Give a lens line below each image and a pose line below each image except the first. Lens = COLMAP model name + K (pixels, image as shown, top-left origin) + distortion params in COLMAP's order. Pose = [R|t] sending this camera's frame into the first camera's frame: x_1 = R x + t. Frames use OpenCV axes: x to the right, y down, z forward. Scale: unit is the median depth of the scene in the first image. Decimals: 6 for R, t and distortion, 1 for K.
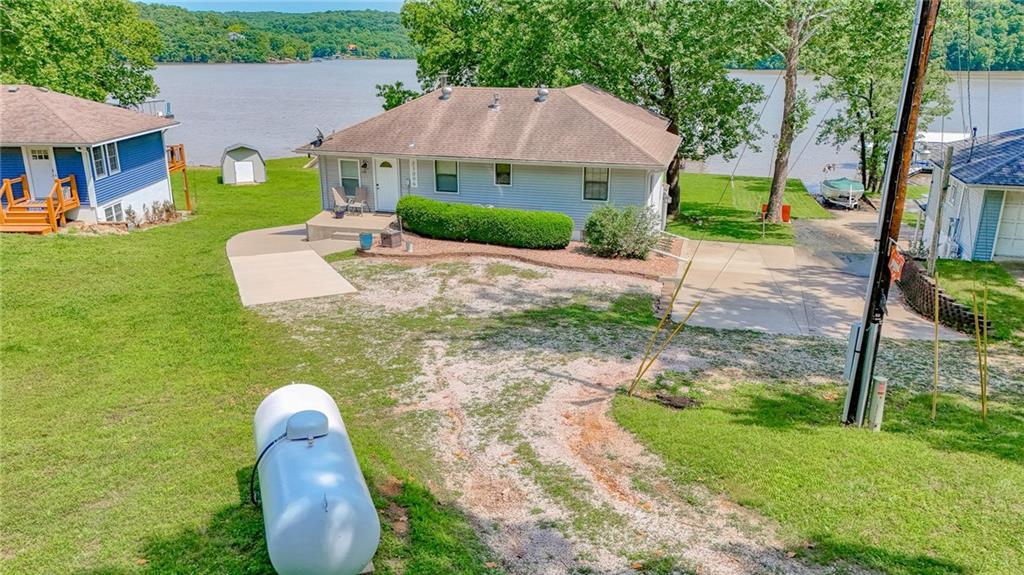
lens RADIAL K [[748.7, 0, 512.0], [0, 748.7, 287.5], [0, 0, 1]] dist [0.098299, -0.090459]
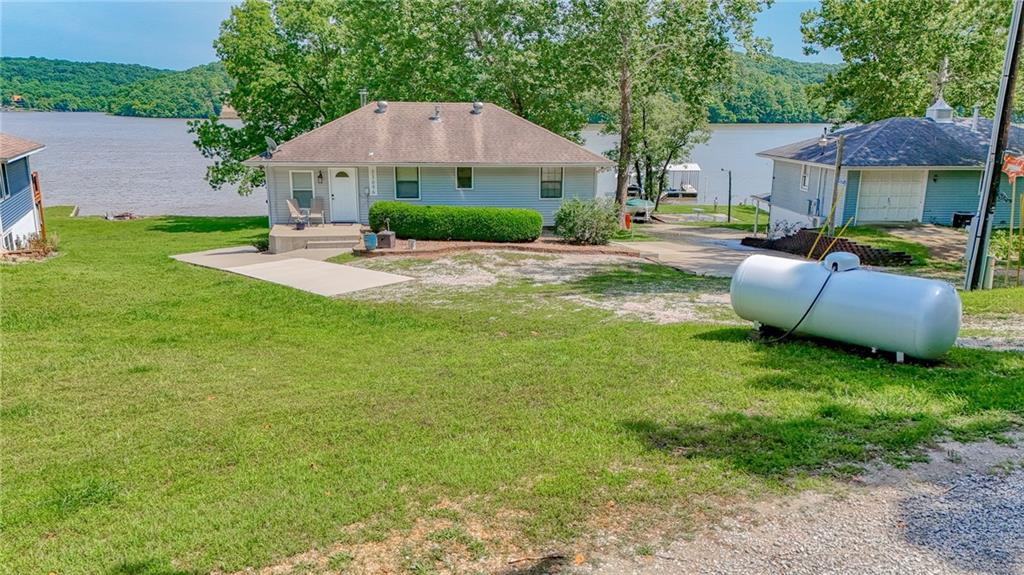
lens RADIAL K [[748.7, 0, 512.0], [0, 748.7, 287.5], [0, 0, 1]] dist [0.098299, -0.090459]
pose [[0.932004, -0.082851, 0.352851, -0.325670], [0.106922, 0.993047, -0.049247, 0.059744], [-0.346317, 0.083626, 0.934383, -0.001298]]
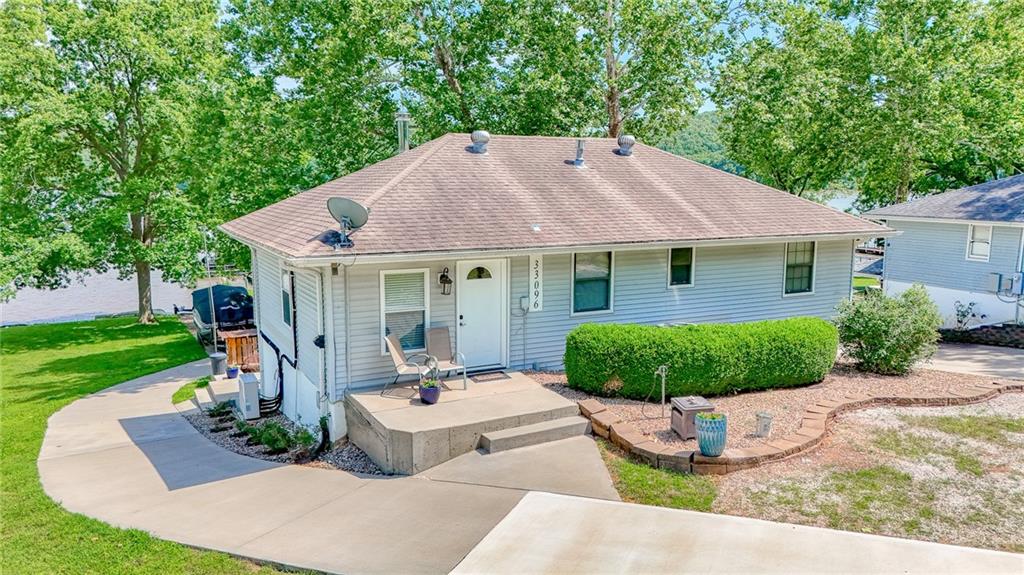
lens RADIAL K [[748.7, 0, 512.0], [0, 748.7, 287.5], [0, 0, 1]] dist [0.098299, -0.090459]
pose [[0.734802, -0.100947, 0.670727, -0.478055], [0.203944, 0.975986, -0.076538, -0.114317], [-0.646894, 0.193031, 0.737744, 0.640653]]
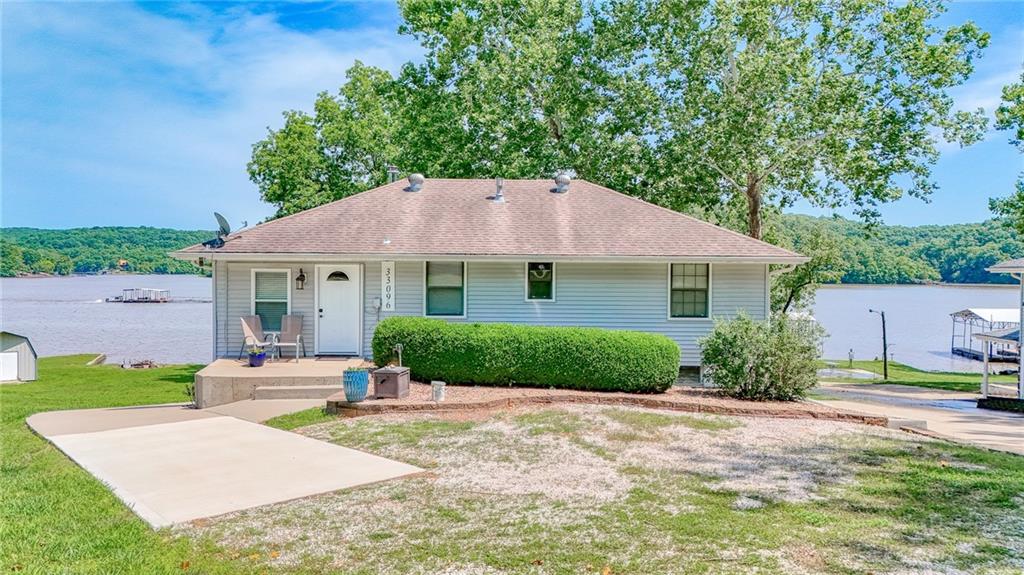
lens RADIAL K [[748.7, 0, 512.0], [0, 748.7, 287.5], [0, 0, 1]] dist [0.098299, -0.090459]
pose [[0.961846, -0.005791, 0.273529, -0.200191], [0.081181, 0.960790, -0.265126, 0.016625], [-0.261269, 0.277216, 0.924603, 0.412572]]
